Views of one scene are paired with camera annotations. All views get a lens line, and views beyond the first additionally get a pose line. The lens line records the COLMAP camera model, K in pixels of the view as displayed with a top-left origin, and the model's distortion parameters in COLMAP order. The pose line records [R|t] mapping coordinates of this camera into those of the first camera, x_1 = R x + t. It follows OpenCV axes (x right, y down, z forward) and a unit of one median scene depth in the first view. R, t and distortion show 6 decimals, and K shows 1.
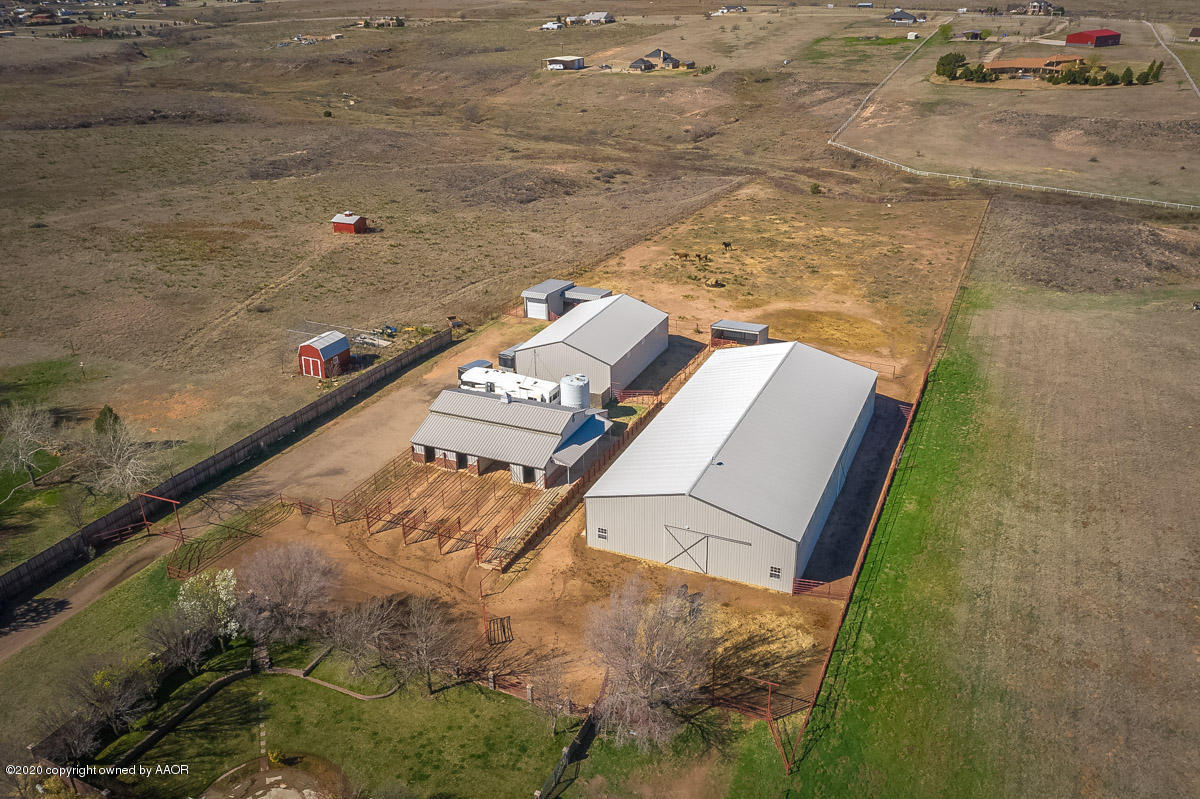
lens RADIAL K [[942.0, 0, 600.0], [0, 942.0, 399.5], [0, 0, 1]] dist [-0.014662, -0.000623]
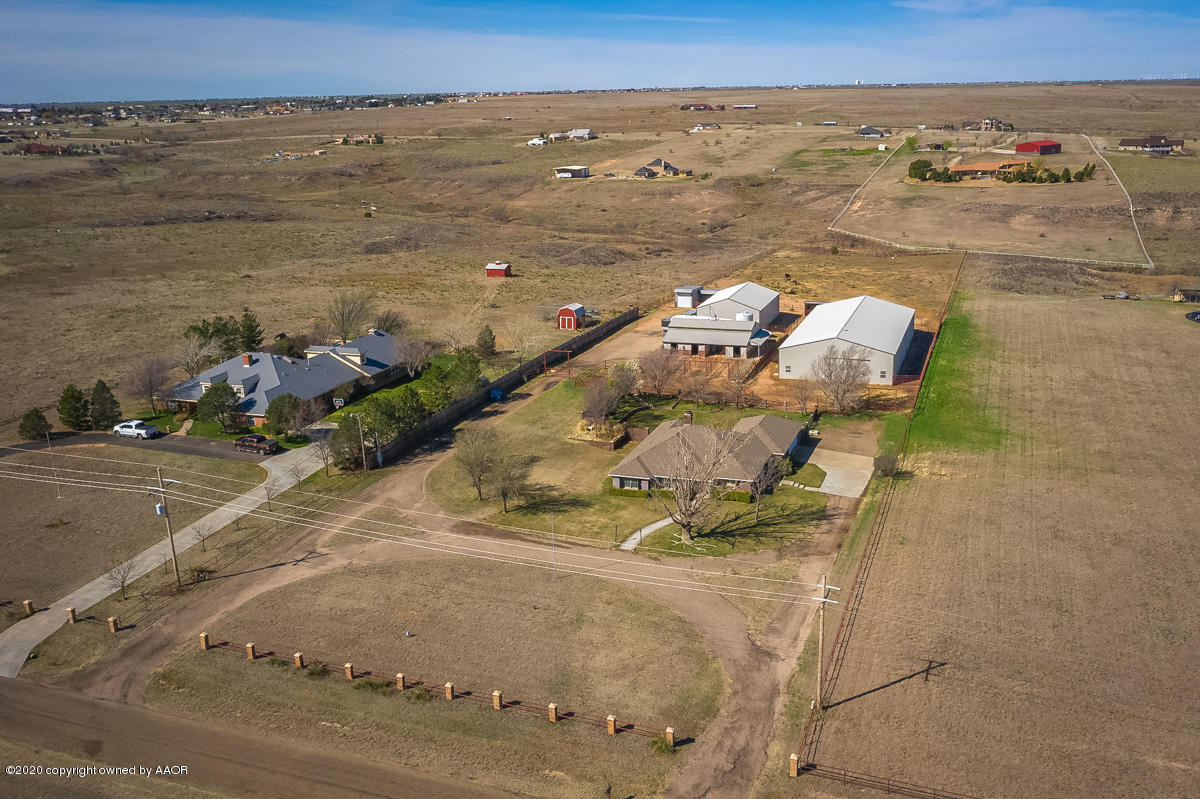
lens RADIAL K [[1060.7, 0, 679.0], [0, 1060.7, 422.6], [0, 0, 1]] dist [-0.017197, 0.001687]
pose [[0.991504, -0.035034, 0.125270, -0.122585], [0.050531, 0.991150, -0.122753, 0.126307], [-0.119860, 0.128040, 0.984499, -0.264463]]
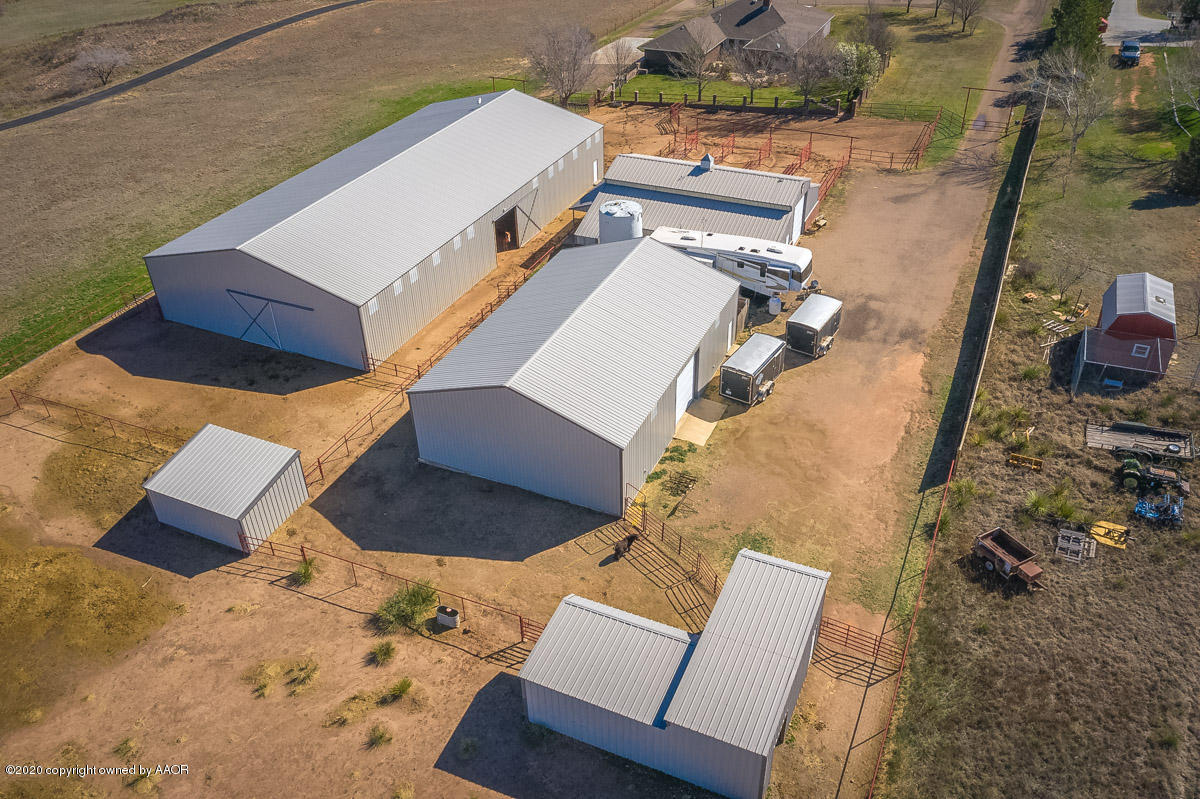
lens RADIAL K [[942.0, 0, 600.0], [0, 942.0, 399.5], [0, 0, 1]] dist [-0.014662, -0.000623]
pose [[-0.998927, 0.032166, 0.033325, -0.009671], [0.045132, 0.514290, 0.856428, -0.163964], [0.010409, 0.857013, -0.515190, 0.458344]]
